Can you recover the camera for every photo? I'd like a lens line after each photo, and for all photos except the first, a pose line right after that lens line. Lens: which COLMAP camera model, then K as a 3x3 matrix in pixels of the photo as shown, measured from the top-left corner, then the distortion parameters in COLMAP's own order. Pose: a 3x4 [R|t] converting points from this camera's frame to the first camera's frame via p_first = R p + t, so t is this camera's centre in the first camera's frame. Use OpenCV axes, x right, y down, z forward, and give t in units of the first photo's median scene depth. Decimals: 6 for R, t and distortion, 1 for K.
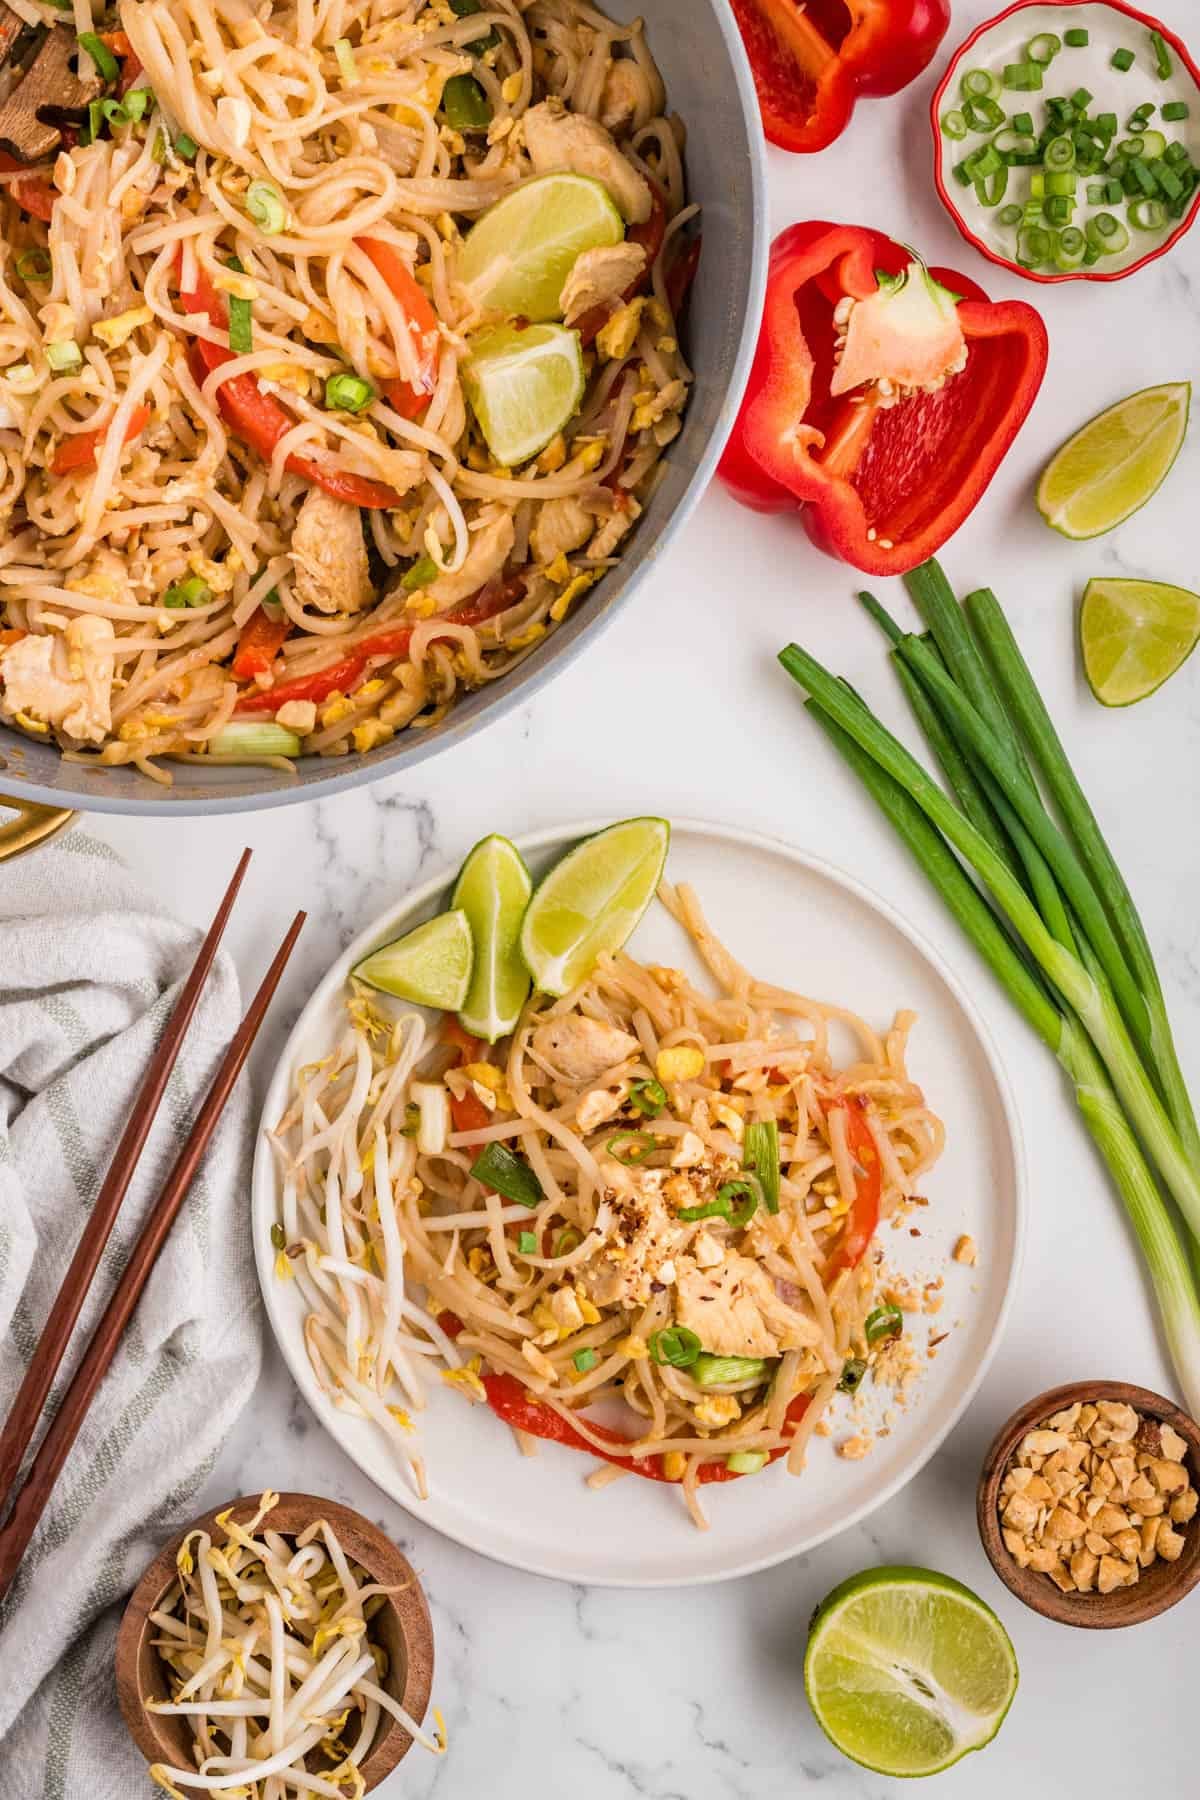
lens RADIAL K [[2482.0, 0, 598.8], [0, 2482.0, 879.8], [0, 0, 1]] dist [-0.015390, 0.008953]
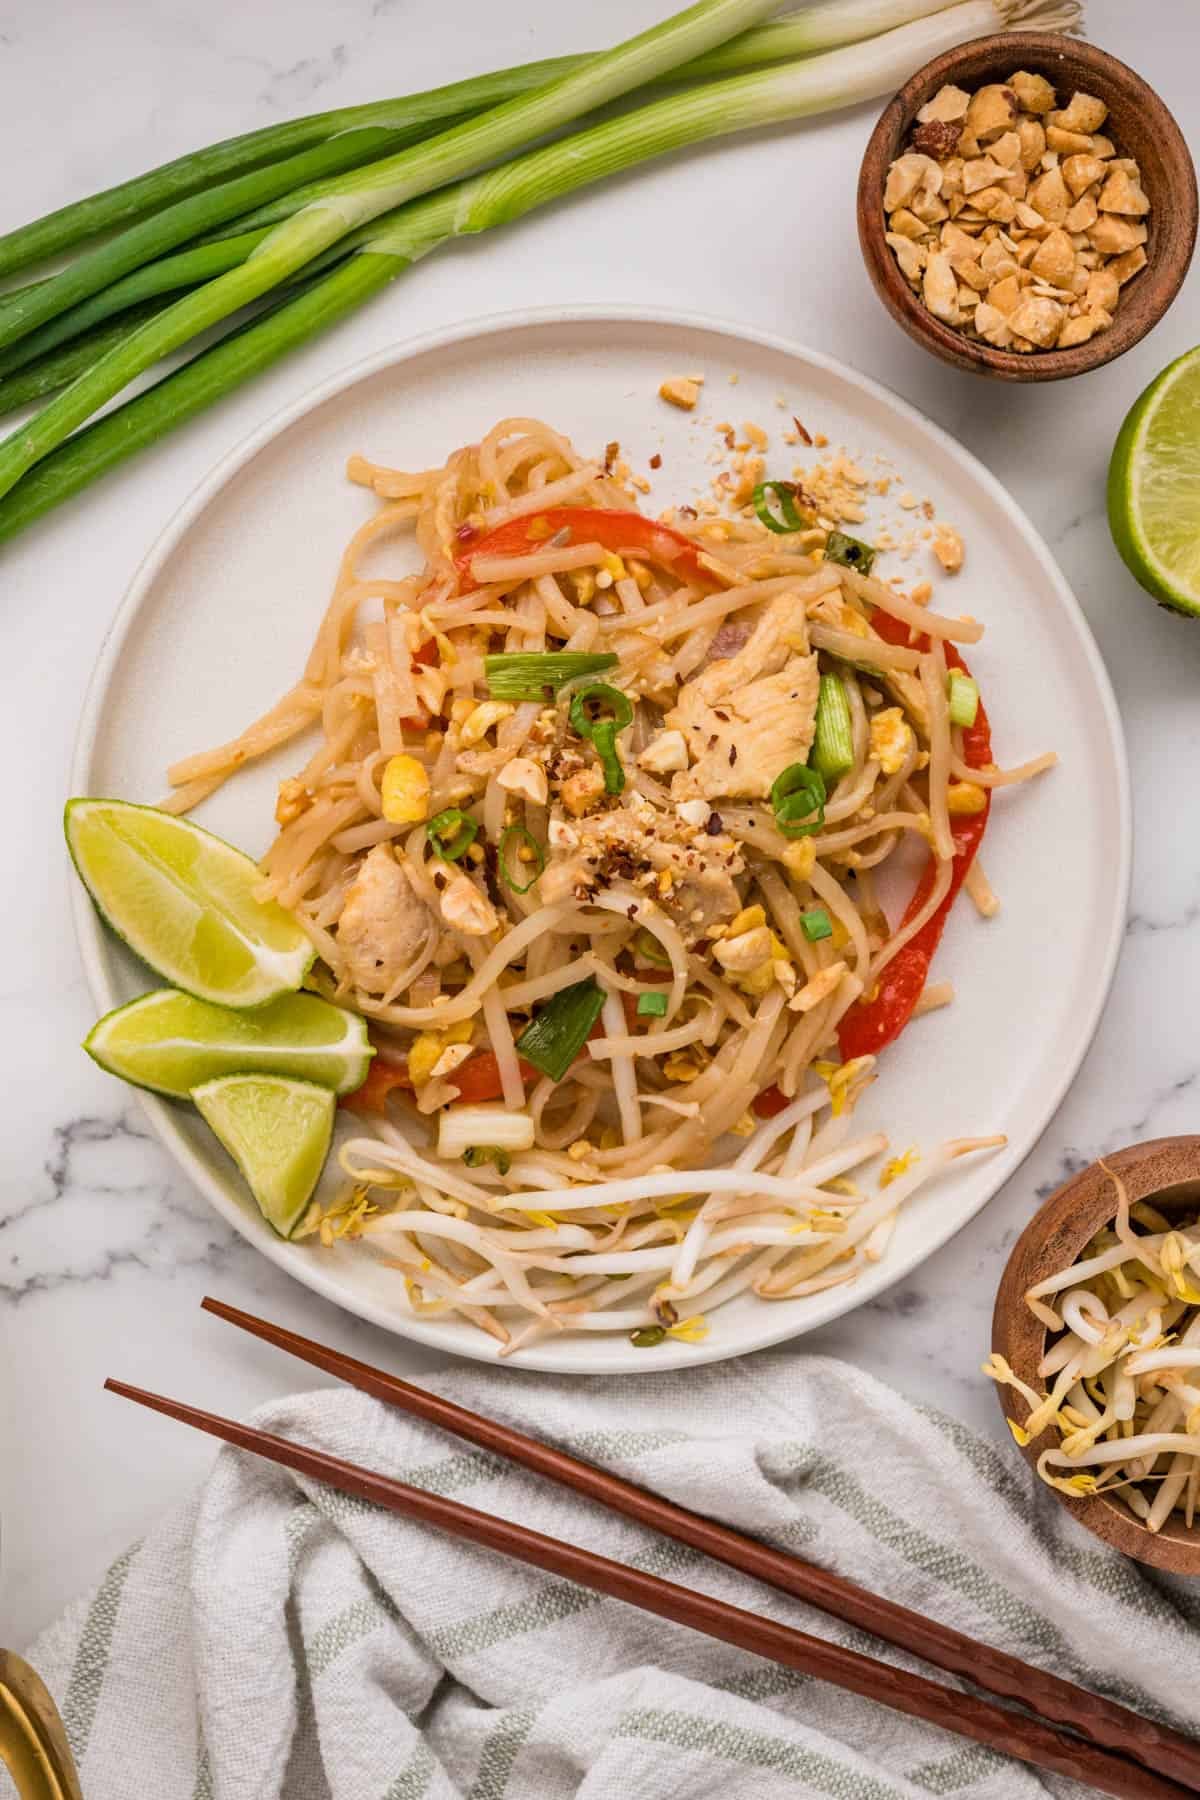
lens RADIAL K [[2482.0, 0, 598.8], [0, 2482.0, 879.8], [0, 0, 1]] dist [-0.015390, 0.008953]
pose [[0.010209, -0.999073, -0.041811, 0.036733], [0.998530, 0.007960, 0.053616, 0.090588], [-0.053234, -0.042297, 0.997686, 0.280179]]
